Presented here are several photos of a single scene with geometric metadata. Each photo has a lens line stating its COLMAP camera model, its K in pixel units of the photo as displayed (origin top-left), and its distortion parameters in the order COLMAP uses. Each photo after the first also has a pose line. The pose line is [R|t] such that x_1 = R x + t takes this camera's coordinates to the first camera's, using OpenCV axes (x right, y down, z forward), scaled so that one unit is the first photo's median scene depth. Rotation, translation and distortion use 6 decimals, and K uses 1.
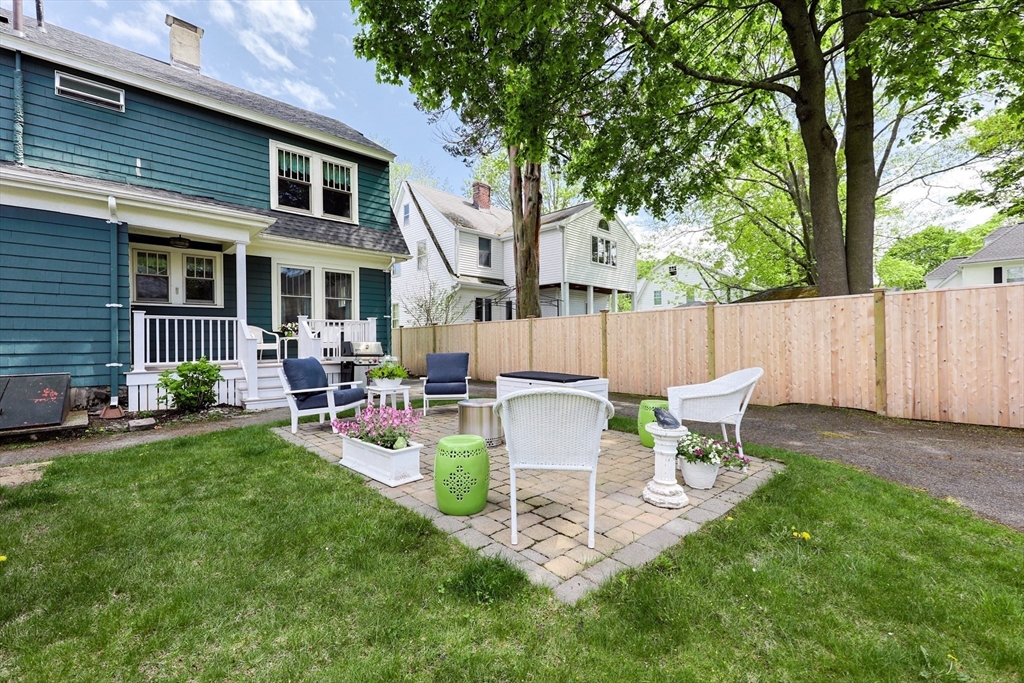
lens RADIAL K [[423.4, 0, 512.0], [0, 423.4, 341.5], [0, 0, 1]] dist [0.012239, -0.000127]
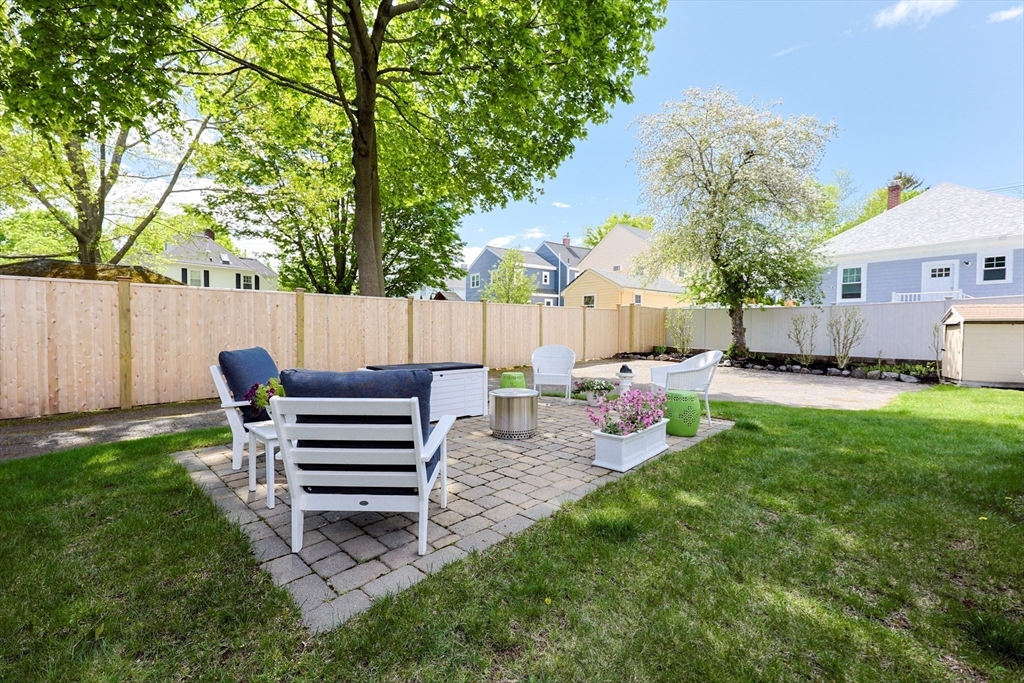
lens RADIAL K [[426.6, 0, 511.9], [0, 426.6, 337.3], [0, 0, 1]] dist [0.025007, -0.008753]
pose [[-0.069044, -0.011768, 0.997544, -0.475680], [-0.005746, 0.999919, 0.011398, 0.004233], [-0.997597, -0.004945, -0.069106, 0.489583]]
